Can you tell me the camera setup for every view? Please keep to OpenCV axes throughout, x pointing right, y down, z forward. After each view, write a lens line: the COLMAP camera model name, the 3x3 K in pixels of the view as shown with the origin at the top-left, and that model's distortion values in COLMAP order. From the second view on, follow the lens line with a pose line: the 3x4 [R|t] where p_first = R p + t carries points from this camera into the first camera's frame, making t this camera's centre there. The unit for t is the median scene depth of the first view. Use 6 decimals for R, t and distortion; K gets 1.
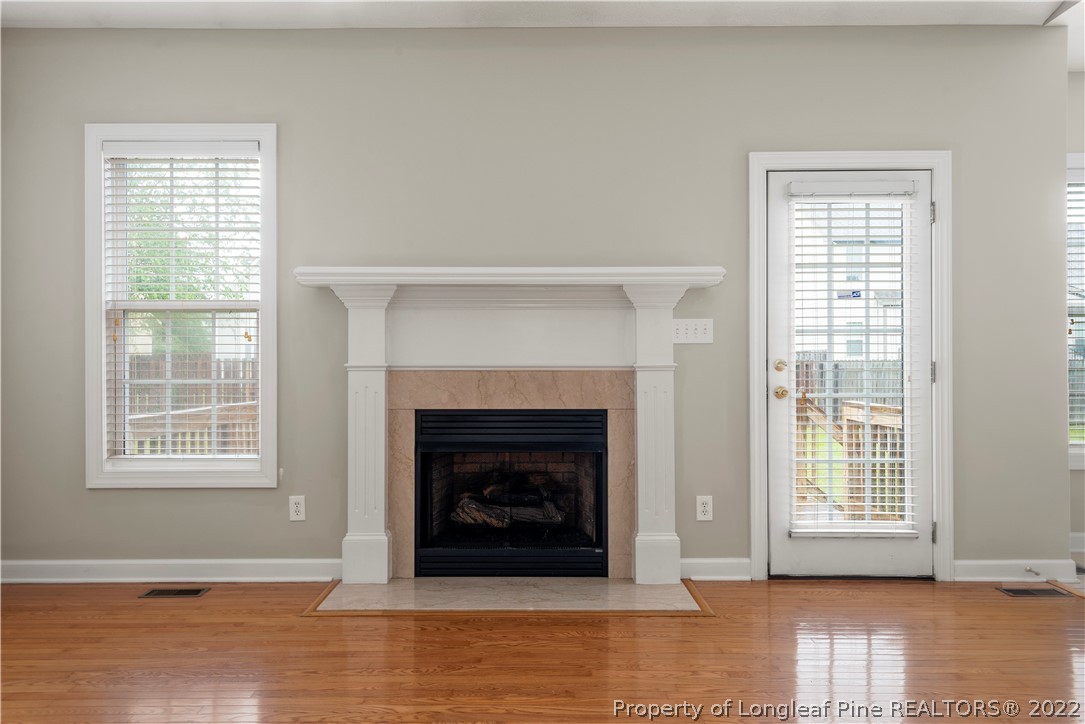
lens RADIAL K [[792.8, 0, 542.7], [0, 792.8, 362.8], [0, 0, 1]] dist [0.030827, -0.005165]
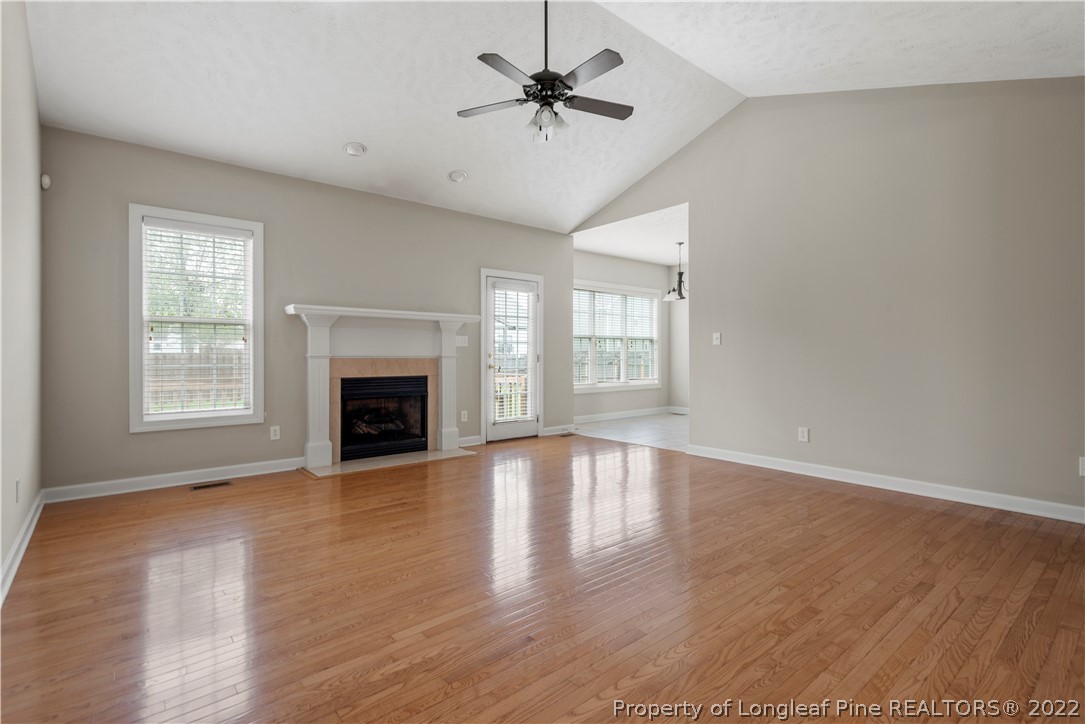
lens RADIAL K [[512.7, 0, 541.1], [0, 512.7, 357.7], [0, 0, 1]] dist [0.005140, -0.000962]
pose [[0.760073, -0.002186, 0.649834, -0.615192], [-0.005223, 0.999941, 0.009473, -0.007075], [-0.649816, -0.010594, 0.760017, -0.306370]]
